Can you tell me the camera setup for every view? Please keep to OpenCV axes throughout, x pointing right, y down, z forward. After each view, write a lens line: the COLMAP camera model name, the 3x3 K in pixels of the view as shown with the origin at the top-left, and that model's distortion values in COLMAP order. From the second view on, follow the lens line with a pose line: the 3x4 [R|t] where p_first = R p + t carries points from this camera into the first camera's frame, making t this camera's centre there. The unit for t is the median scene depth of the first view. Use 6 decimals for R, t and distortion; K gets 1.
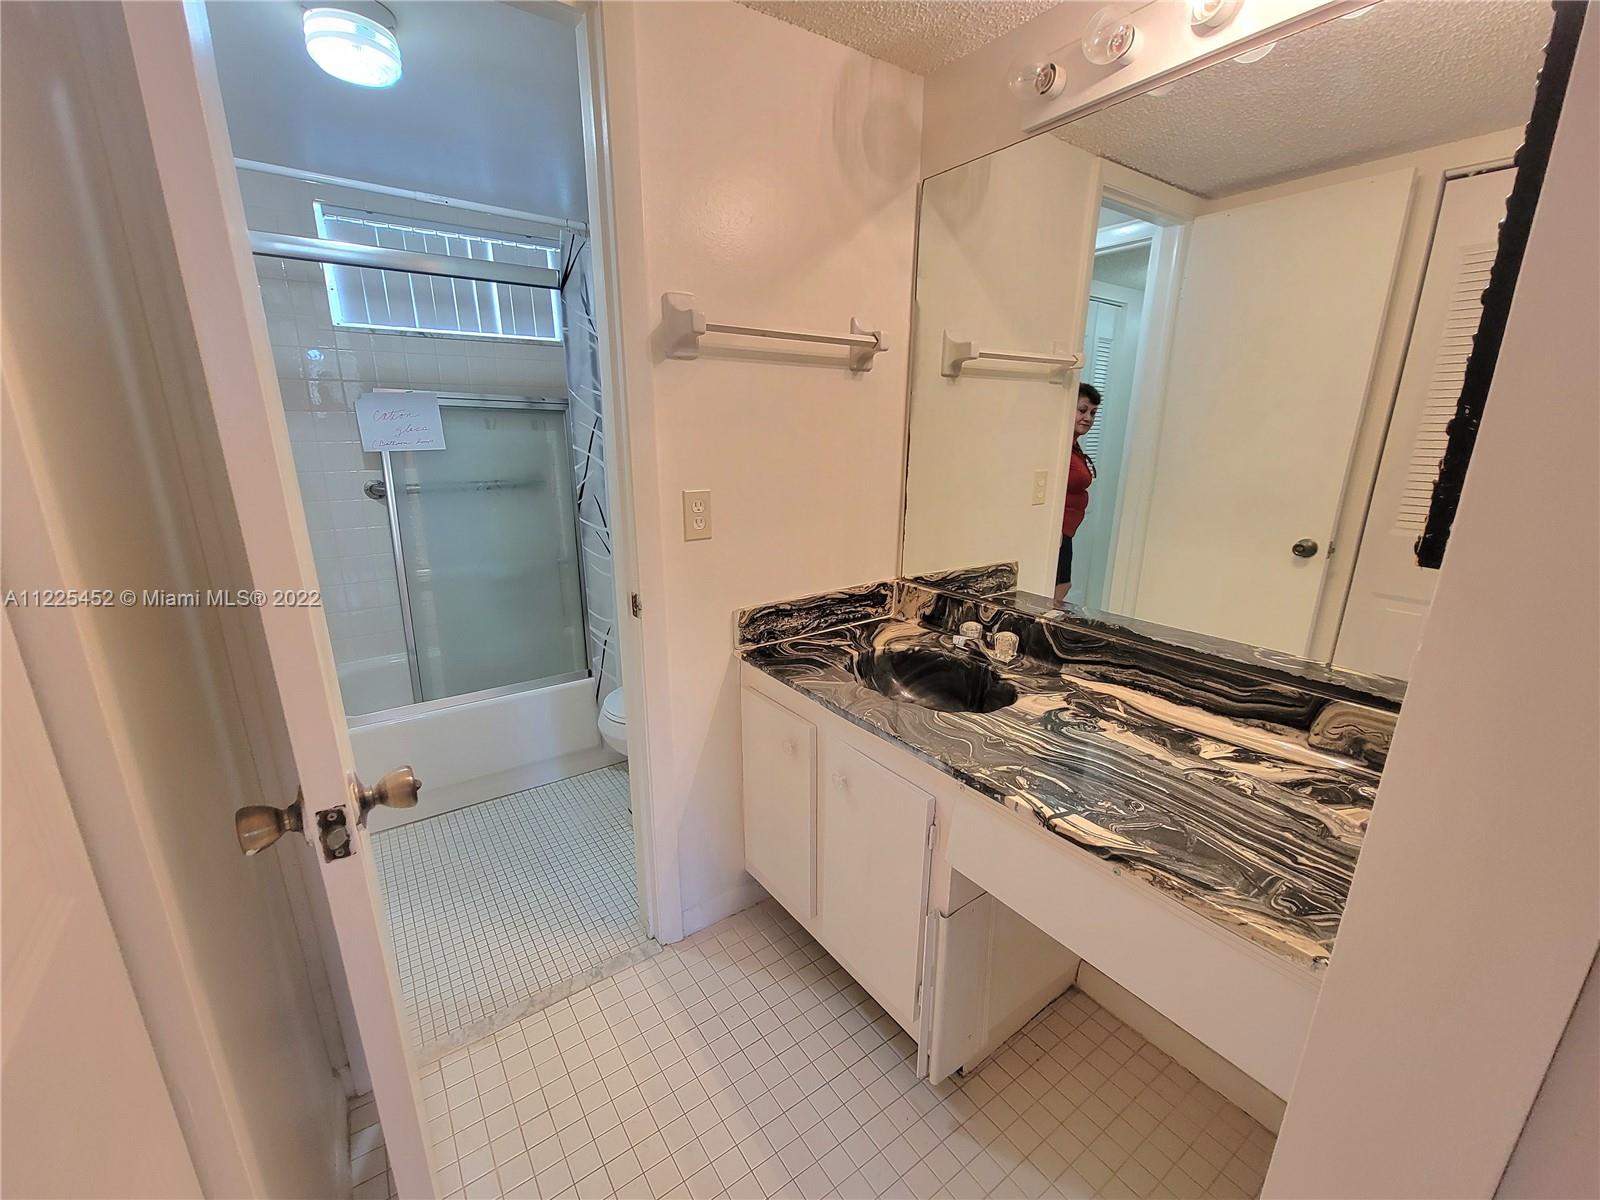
lens RADIAL K [[651.7, 0, 795.1], [0, 651.7, 603.9], [0, 0, 1]] dist [-0.009049, 0.000439]
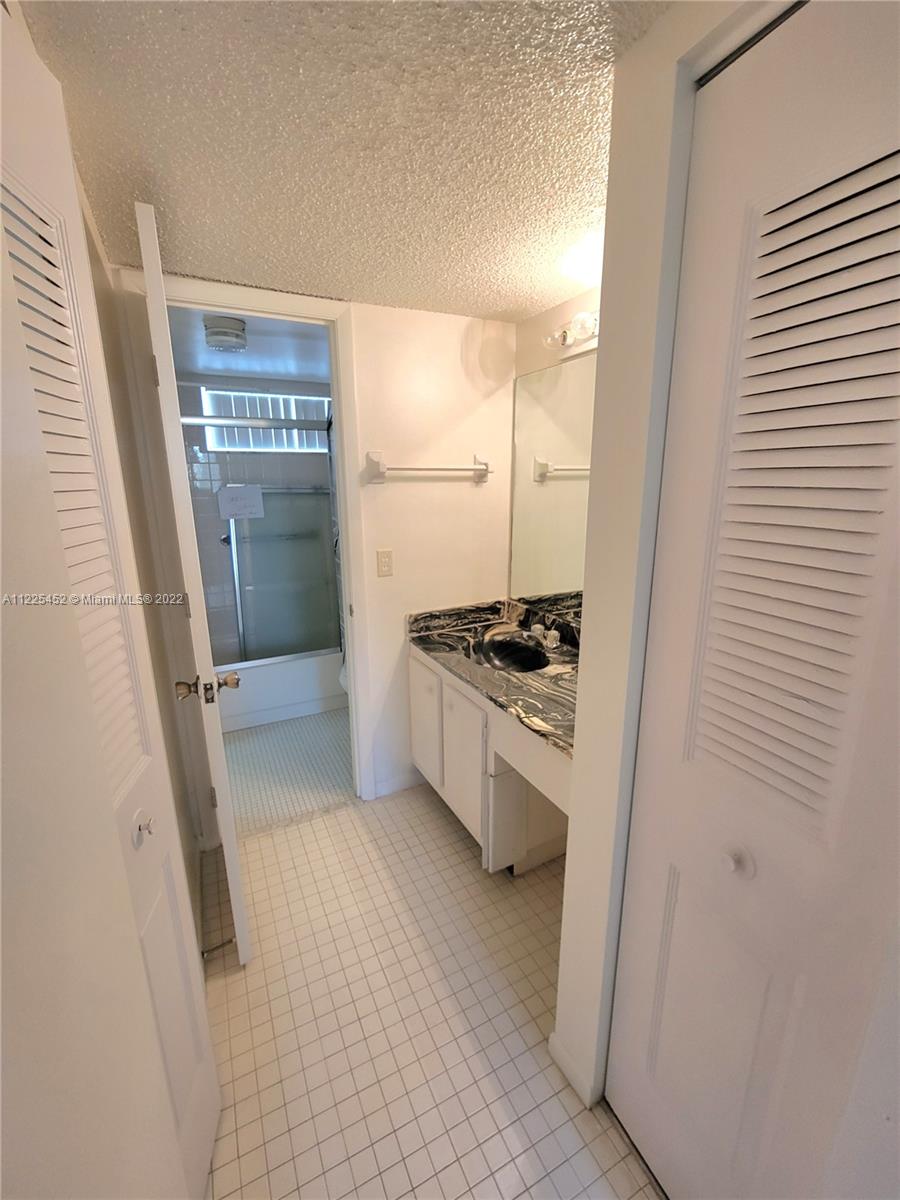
lens RADIAL K [[488.8, 0, 443.8], [0, 488.8, 589.9], [0, 0, 1]] dist [-0.009049, 0.000439]
pose [[0.989362, 0.020099, -0.144082, 0.217288], [-0.026498, 0.998740, -0.042628, -0.003373], [0.143043, 0.045992, 0.988647, -0.357636]]
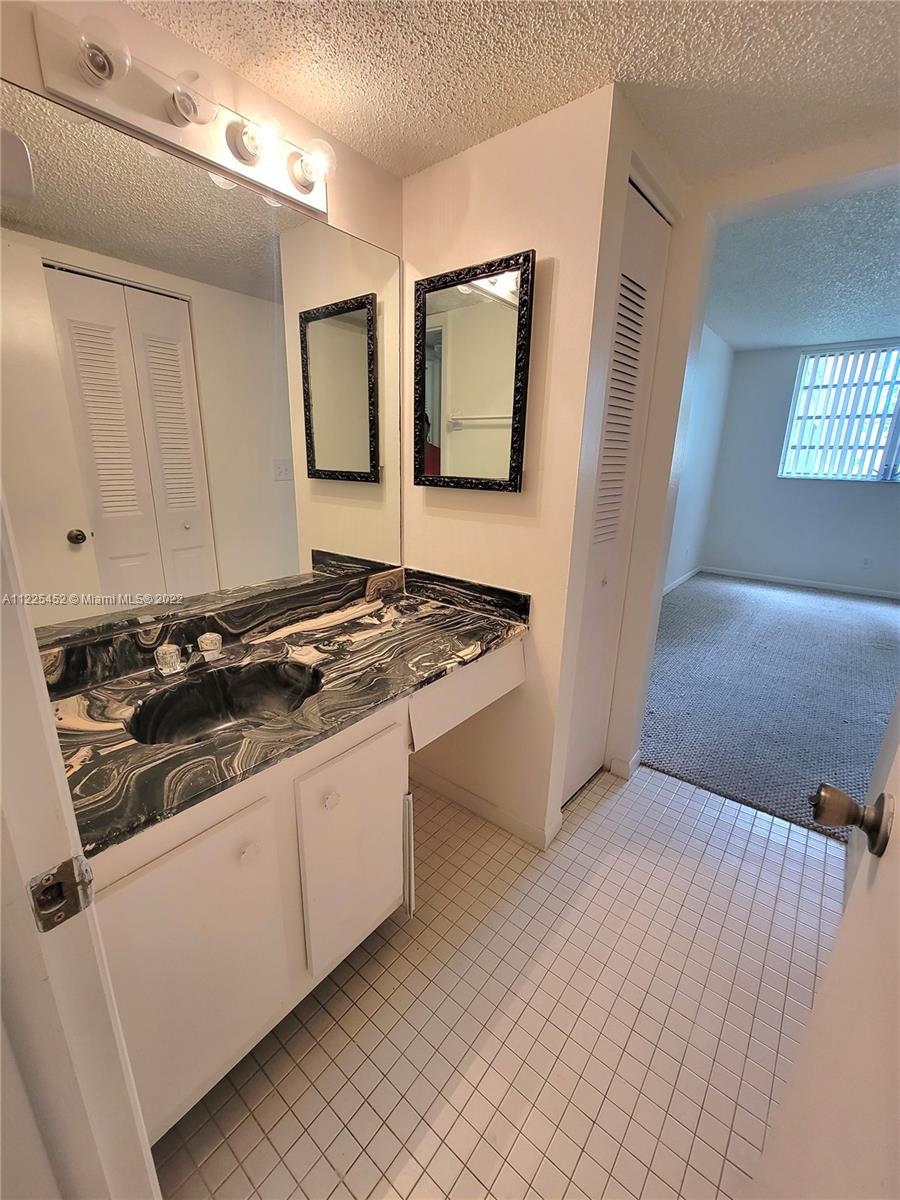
lens RADIAL K [[488.8, 0, 442.9], [0, 488.8, 595.3], [0, 0, 1]] dist [-0.009049, 0.000439]
pose [[-0.263317, -0.273408, 0.925155, -0.494787], [0.238139, 0.910900, 0.336974, -0.190091], [-0.934855, 0.309046, -0.174746, 0.747999]]
